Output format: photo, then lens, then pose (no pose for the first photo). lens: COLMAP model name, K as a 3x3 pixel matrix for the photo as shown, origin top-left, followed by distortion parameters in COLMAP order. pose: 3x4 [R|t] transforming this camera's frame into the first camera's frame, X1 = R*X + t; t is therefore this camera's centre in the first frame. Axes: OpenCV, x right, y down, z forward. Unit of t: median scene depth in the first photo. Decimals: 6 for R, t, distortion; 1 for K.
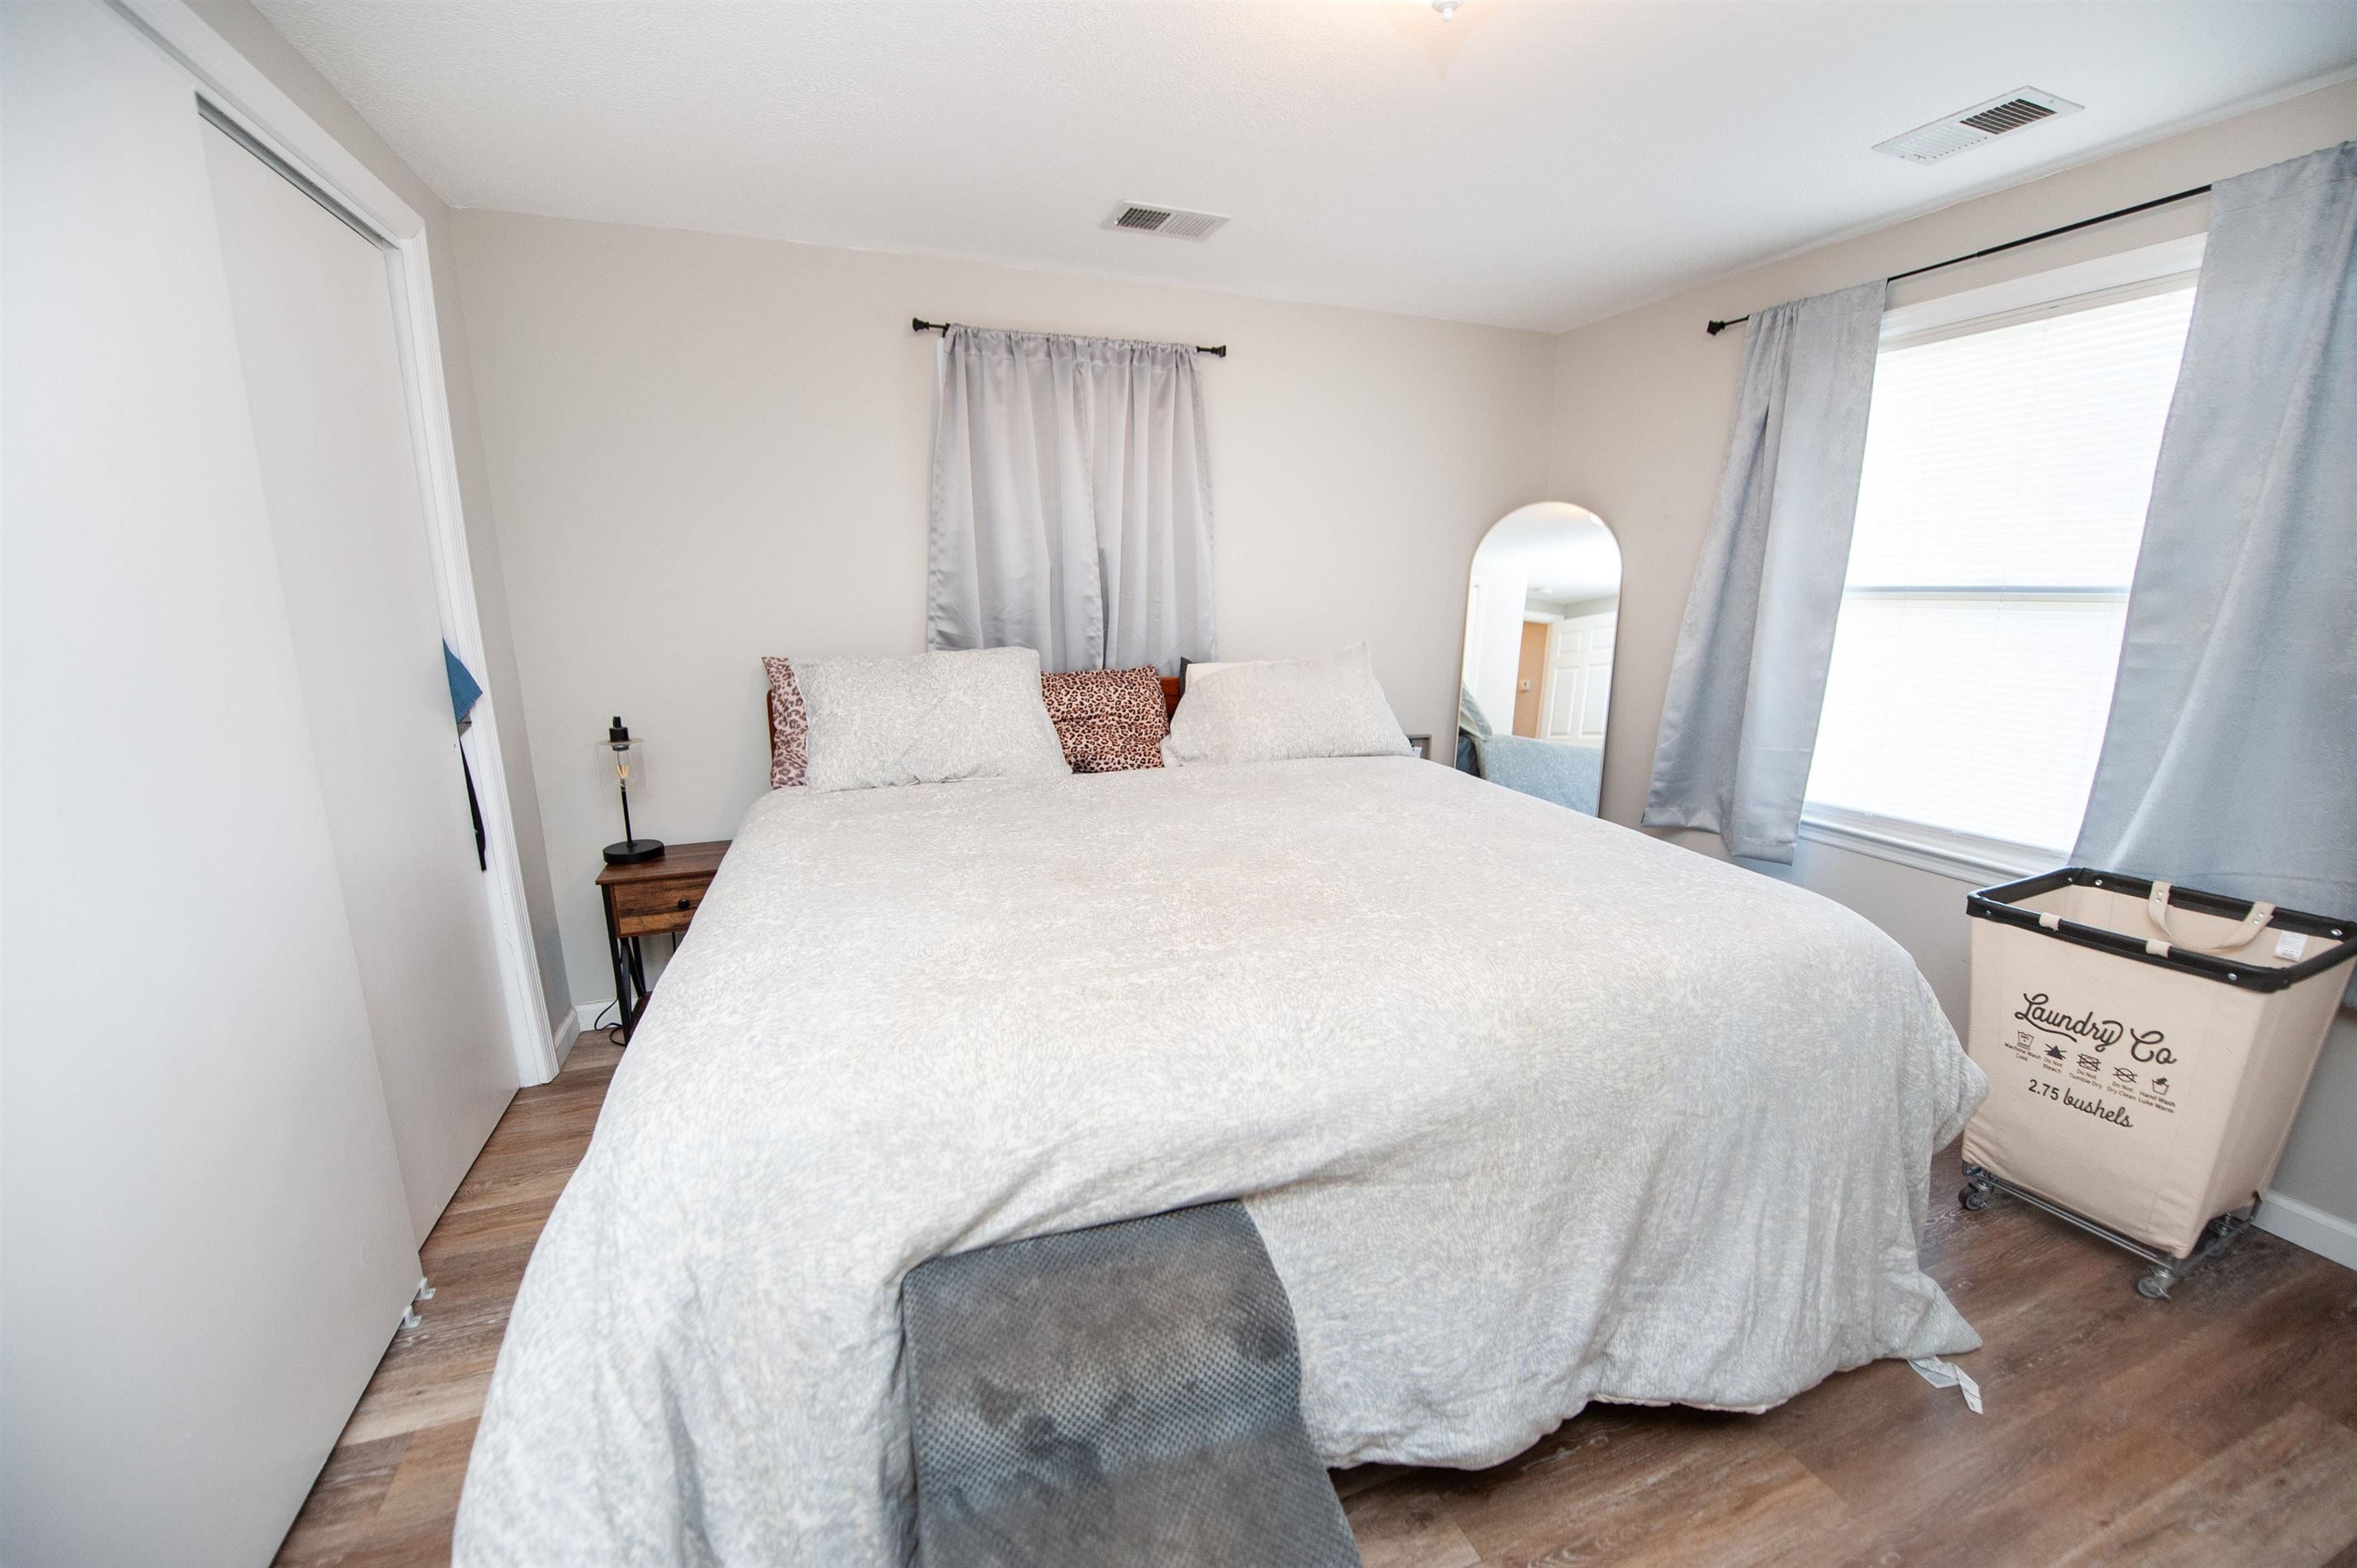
lens RADIAL K [[949.0, 0, 1159.2], [0, 949.0, 850.3], [0, 0, 1]] dist [-0.020925, -0.001650]
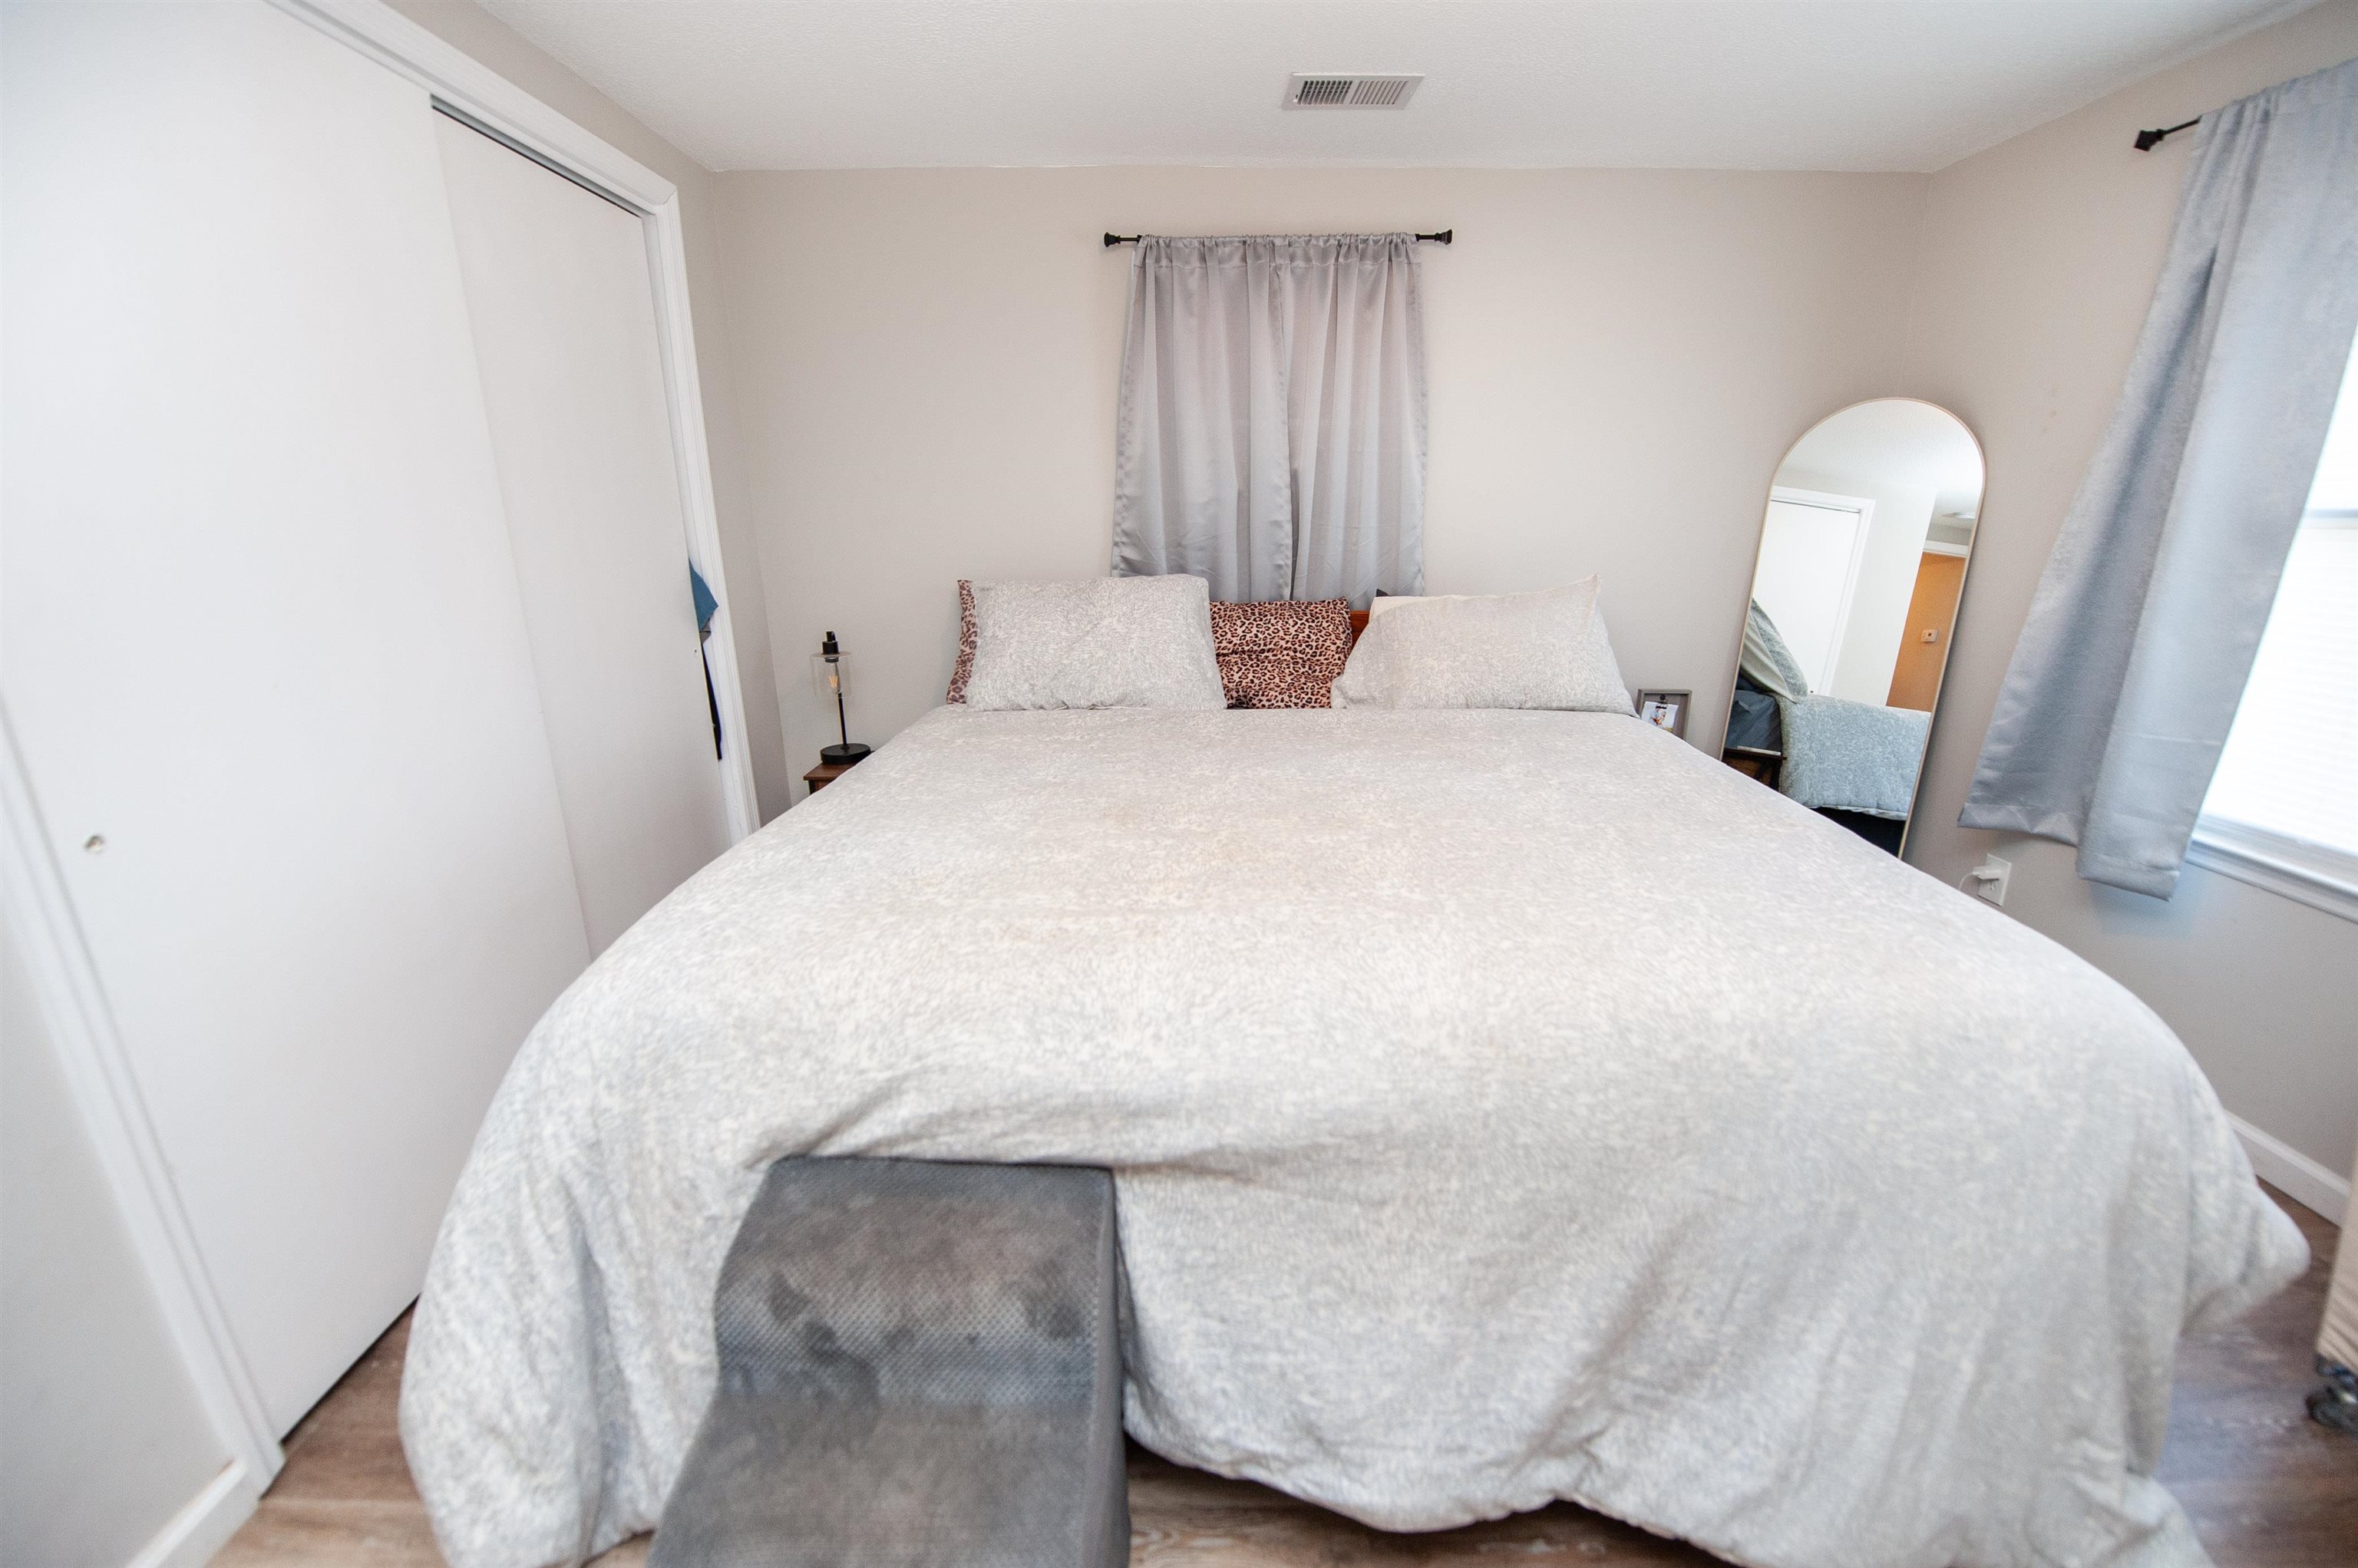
lens RADIAL K [[949.5, 0, 1162.4], [0, 949.5, 846.4], [0, 0, 1]] dist [-0.020925, -0.001650]
pose [[0.934115, 0.112007, -0.338945, 0.284462], [-0.089614, 0.992672, 0.081064, -0.021205], [0.345541, -0.045349, 0.937307, 0.101206]]
